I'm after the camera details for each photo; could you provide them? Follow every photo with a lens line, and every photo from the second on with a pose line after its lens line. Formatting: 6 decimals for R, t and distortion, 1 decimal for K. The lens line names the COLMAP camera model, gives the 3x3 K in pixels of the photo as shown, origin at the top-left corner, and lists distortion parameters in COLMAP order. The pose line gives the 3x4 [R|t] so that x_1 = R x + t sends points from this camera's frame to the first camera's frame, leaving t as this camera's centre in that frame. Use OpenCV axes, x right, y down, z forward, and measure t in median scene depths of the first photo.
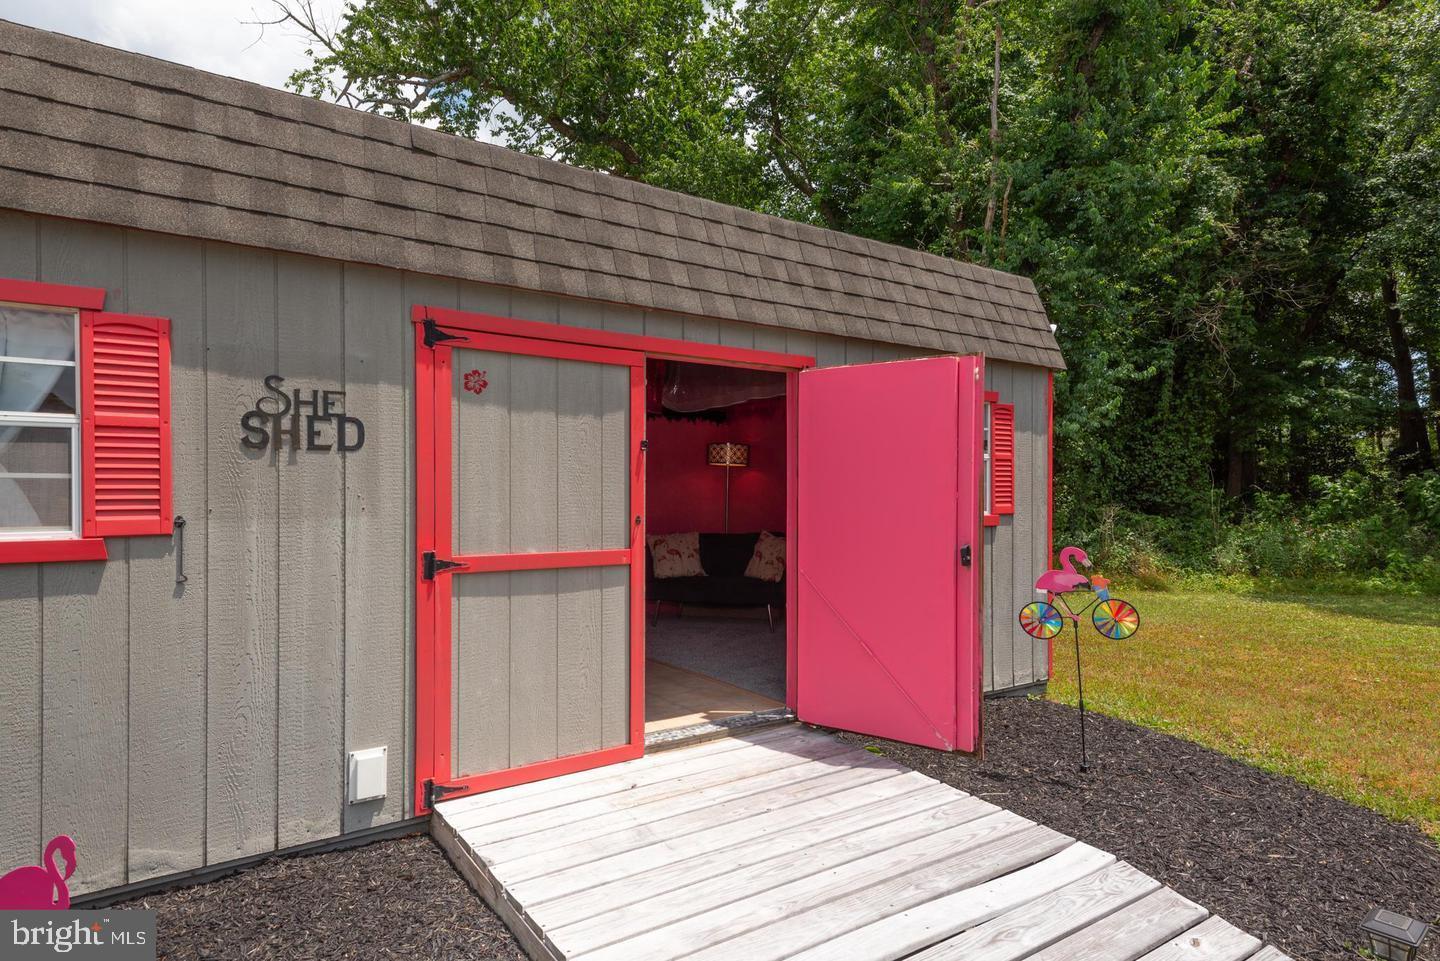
lens RADIAL K [[827.2, 0, 724.6], [0, 827.2, 495.0], [0, 0, 1]] dist [0.025419, -0.007025]
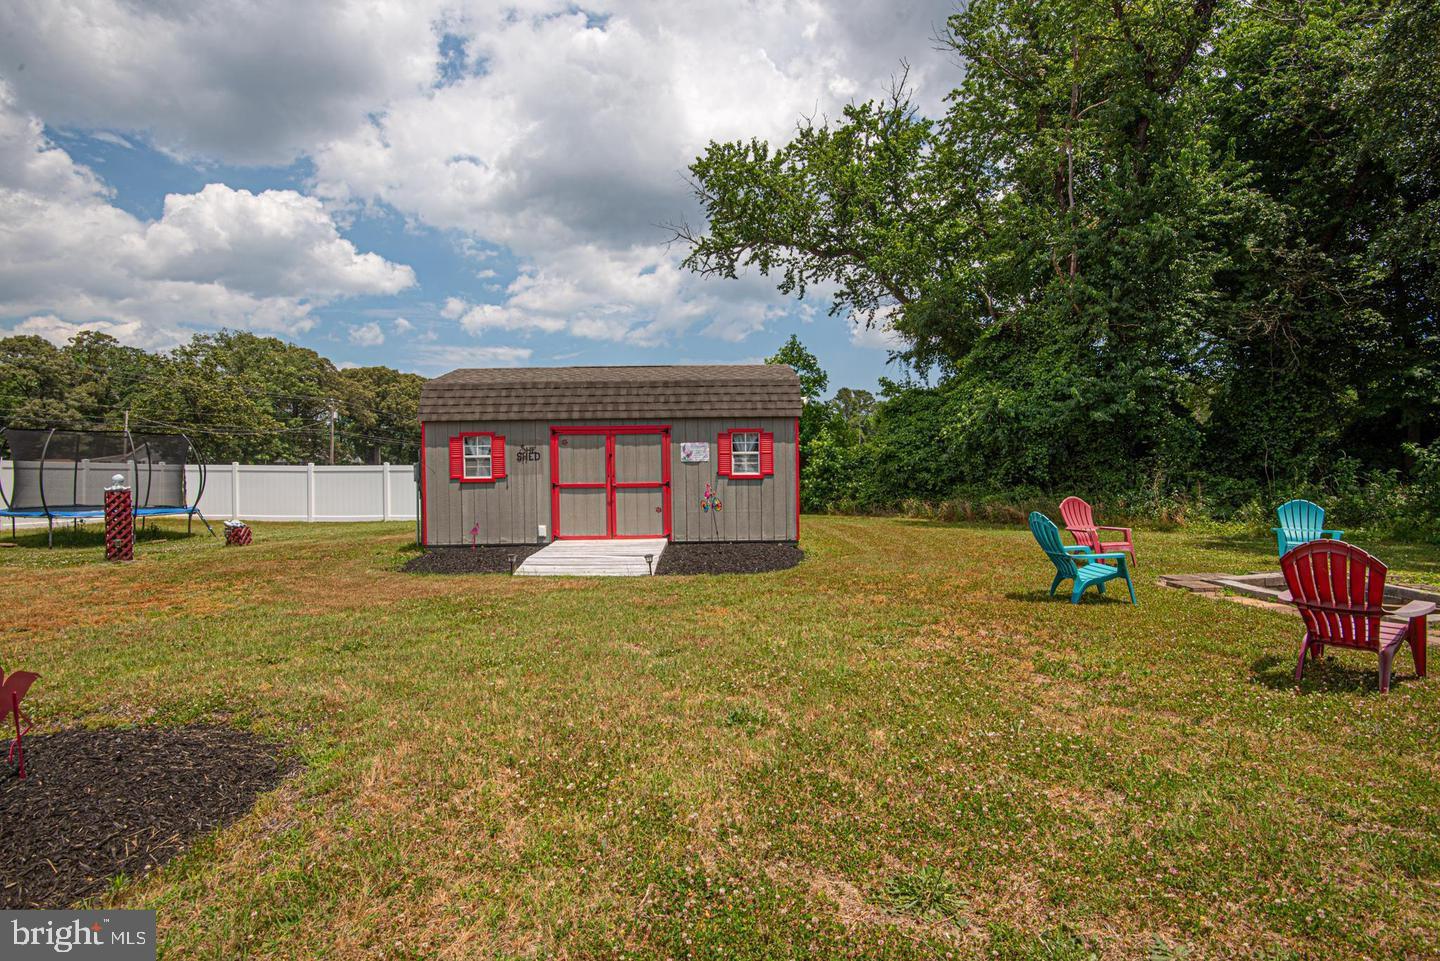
lens RADIAL K [[652.6, 0, 715.0], [0, 652.6, 475.4], [0, 0, 1]] dist [-0.003090, -0.002885]
pose [[0.821213, -0.005287, -0.570598, 2.229295], [0.012188, 0.999891, 0.008276, 0.013136], [0.570492, -0.013751, 0.821188, -1.293817]]
